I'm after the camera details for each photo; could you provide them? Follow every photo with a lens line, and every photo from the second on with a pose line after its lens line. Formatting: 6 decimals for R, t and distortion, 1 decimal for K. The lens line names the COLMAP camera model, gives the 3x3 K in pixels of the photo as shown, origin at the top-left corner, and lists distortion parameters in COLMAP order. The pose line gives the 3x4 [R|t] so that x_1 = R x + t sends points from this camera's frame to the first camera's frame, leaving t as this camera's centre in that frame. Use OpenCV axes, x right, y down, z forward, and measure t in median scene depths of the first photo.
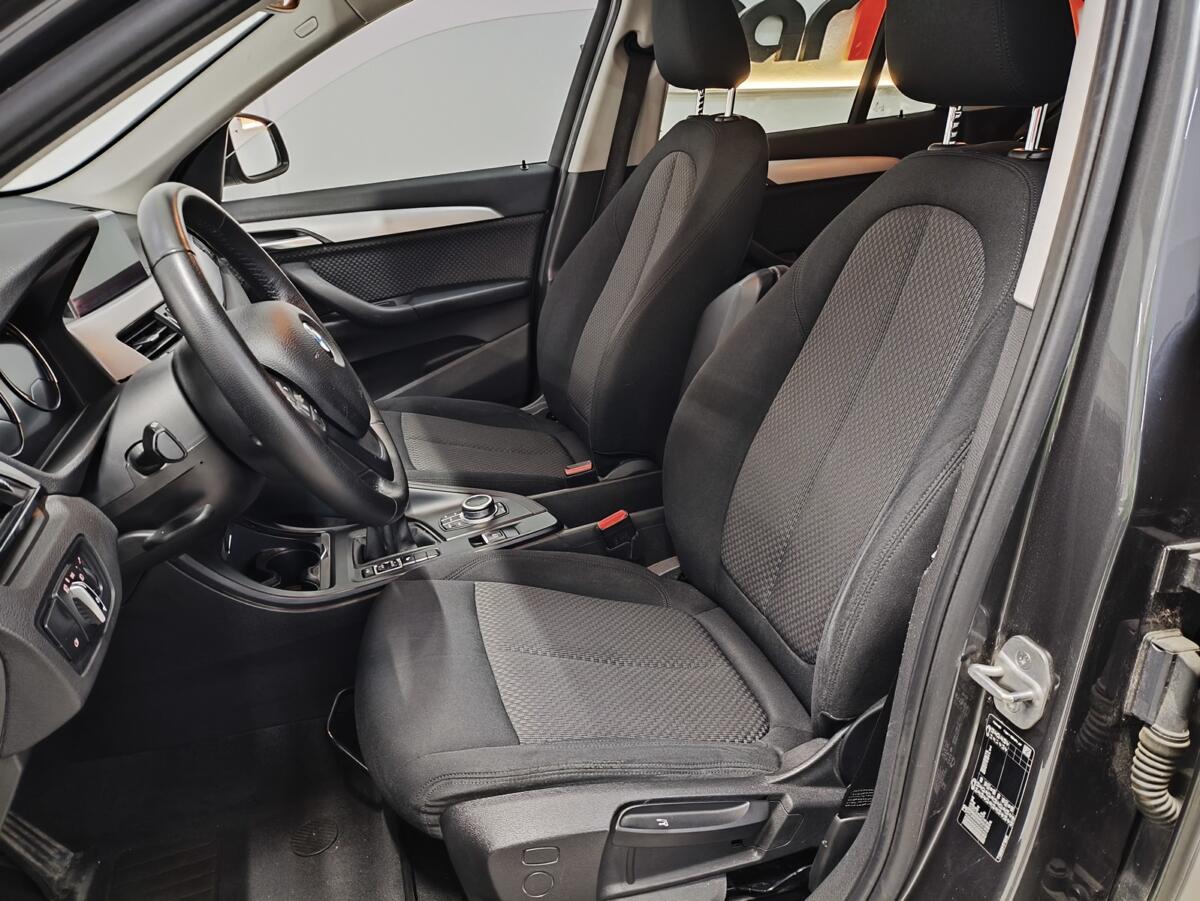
lens RADIAL K [[908.1, 0, 591.4], [0, 908.1, 449.8], [0, 0, 1]] dist [0.052137, -0.034481]
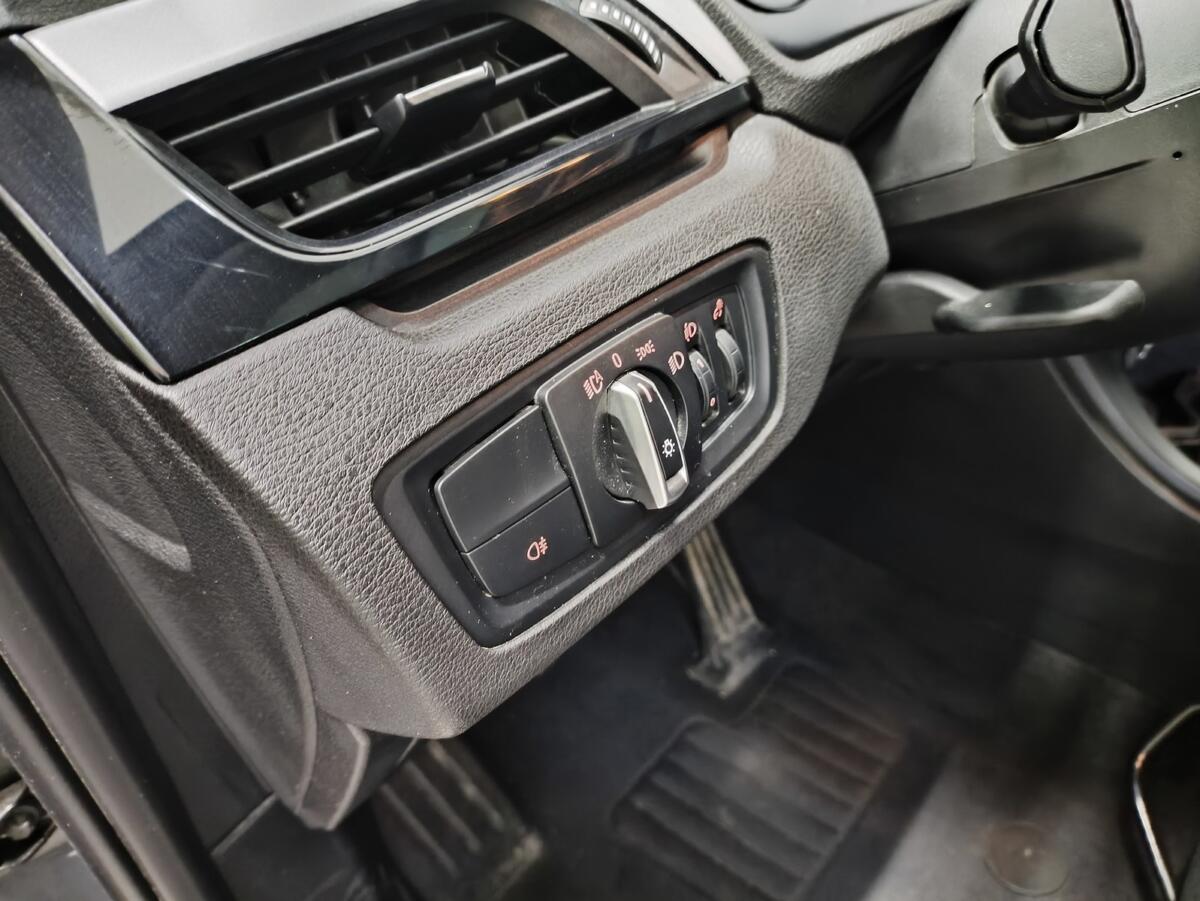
lens RADIAL K [[930.2, 0, 602.2], [0, 930.2, 448.8], [0, 0, 1]] dist [0.017536, -0.055597]
pose [[0.538218, 0.508915, -0.671809, -0.162571], [-0.271940, 0.859339, 0.433110, 0.010517], [0.797728, -0.050416, 0.600907, 0.393259]]
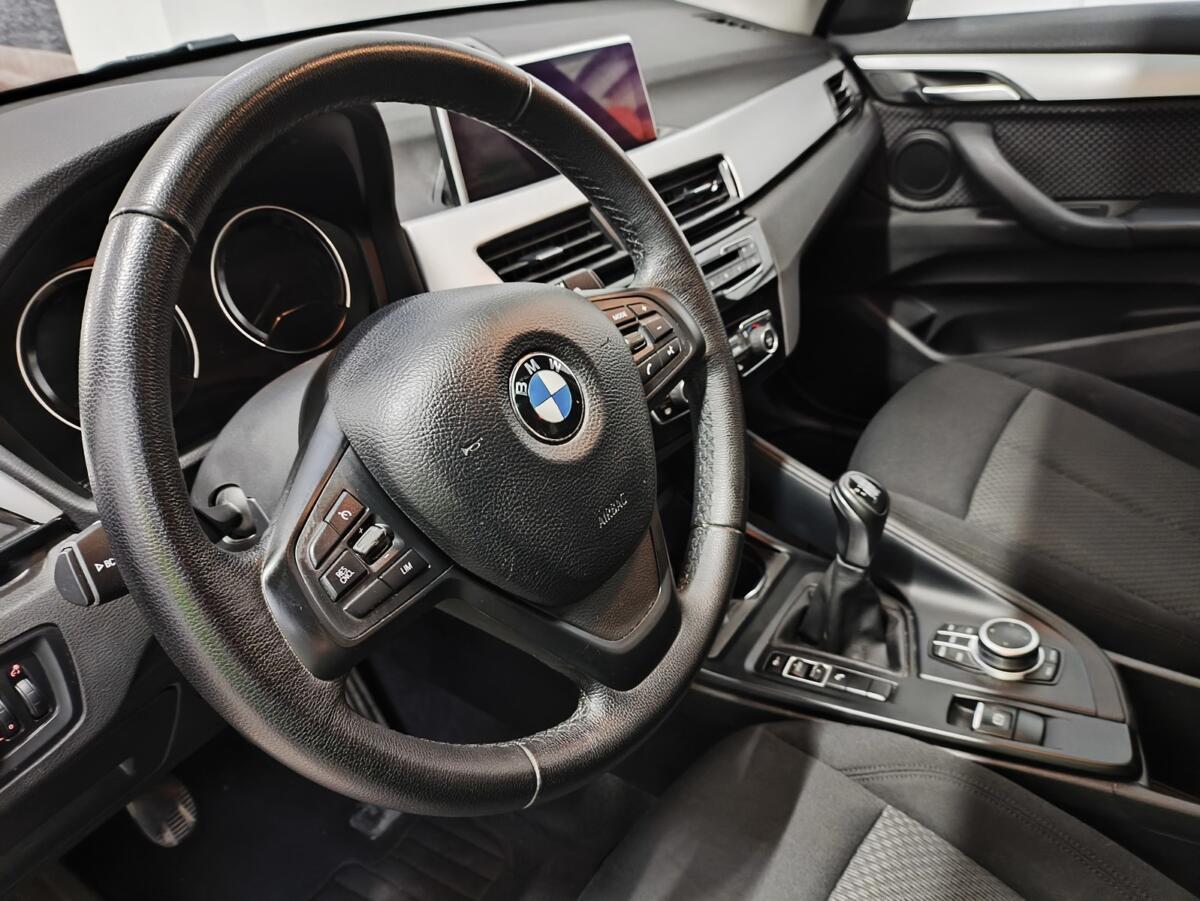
lens RADIAL K [[898.6, 0, 601.9], [0, 898.6, 454.6], [0, 0, 1]] dist [0.068835, -0.123828]
pose [[0.663752, 0.392418, -0.636743, 0.020996], [-0.250540, 0.918783, 0.305069, -0.159821], [0.704743, -0.042960, 0.708160, 0.452607]]
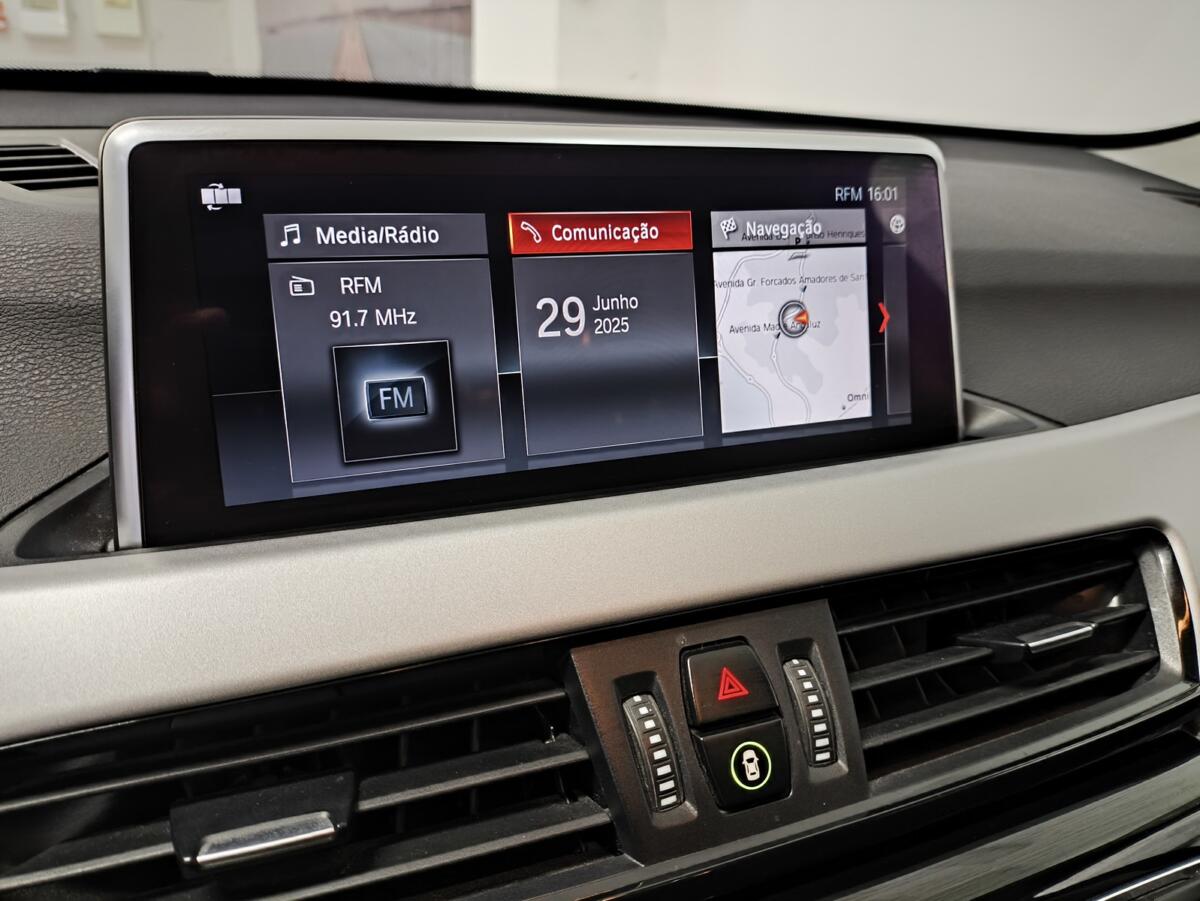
lens RADIAL K [[934.5, 0, 598.9], [0, 934.5, 446.4], [0, 0, 1]] dist [0.061724, -0.168196]
pose [[0.273861, 0.376684, -0.884935, -0.279422], [-0.406824, 0.879112, 0.248305, -0.198596], [0.871490, 0.292011, 0.393999, 0.788627]]
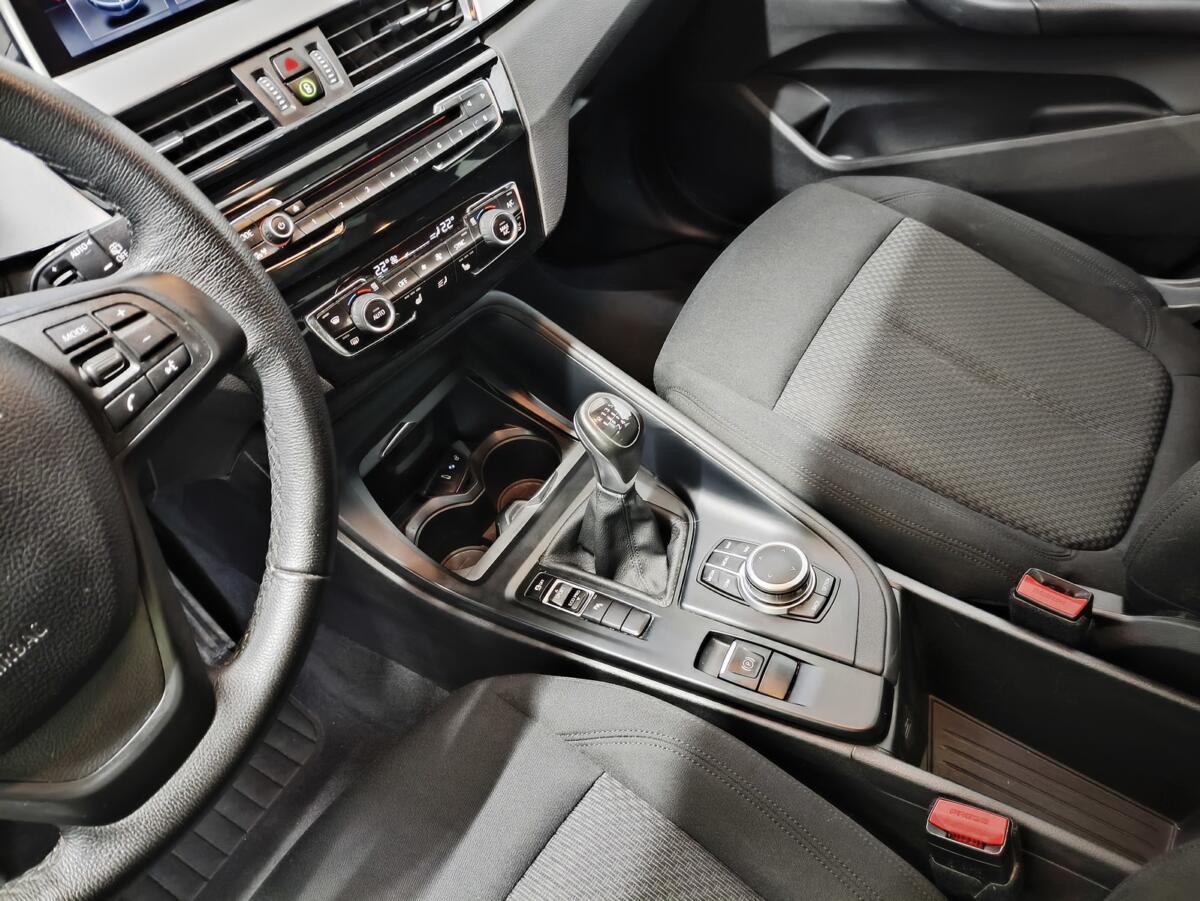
lens RADIAL K [[883.5, 0, 602.8], [0, 883.5, 453.2], [0, 0, 1]] dist [0.096907, -0.153073]
pose [[0.672601, 0.539883, -0.506097, 0.026118], [-0.219116, 0.798540, 0.560644, -0.258893], [0.706821, -0.266196, 0.655396, 0.653926]]
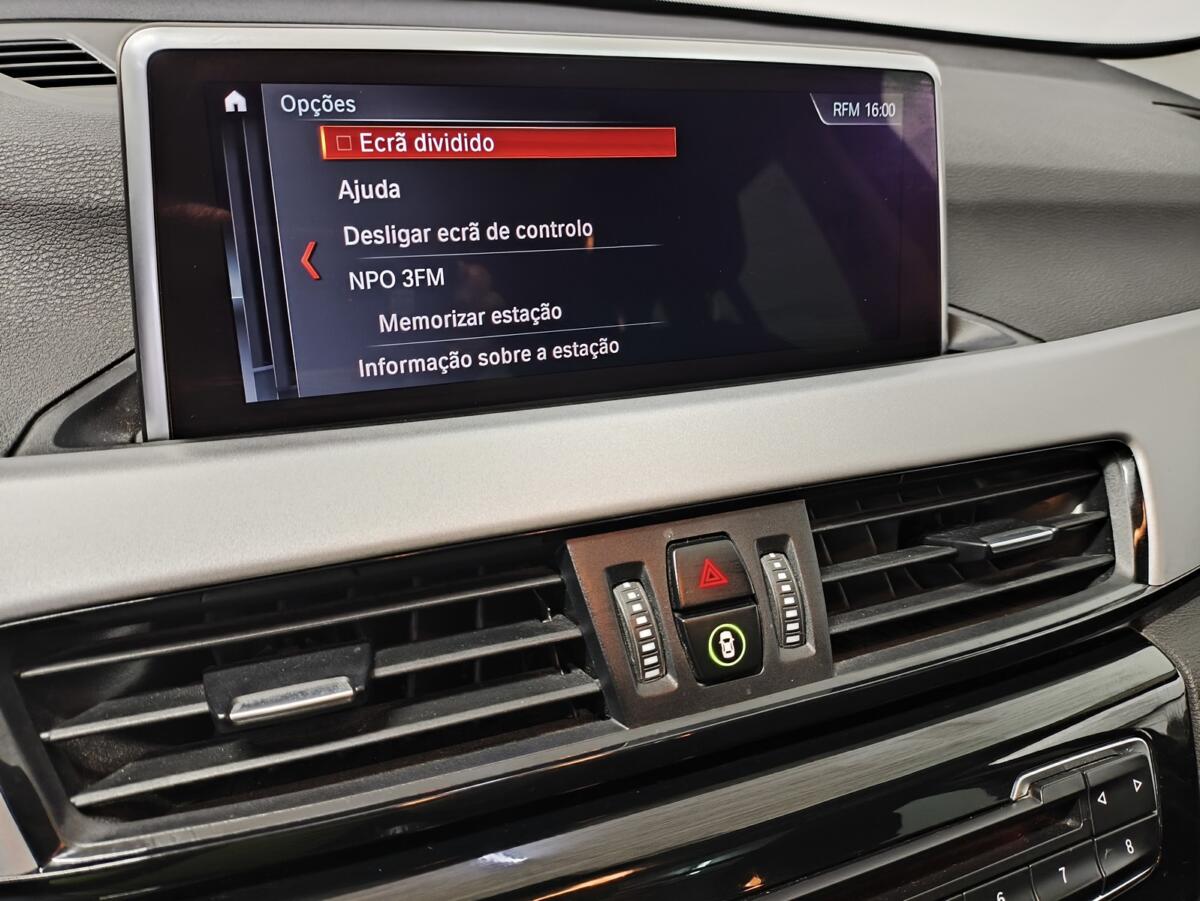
lens RADIAL K [[923.1, 0, 605.7], [0, 923.1, 454.5], [0, 0, 1]] dist [0.063390, -0.143487]
pose [[0.268476, 0.478278, -0.836164, -0.270326], [-0.424882, 0.837829, 0.342808, -0.202225], [0.864521, 0.263235, 0.428149, 0.785627]]
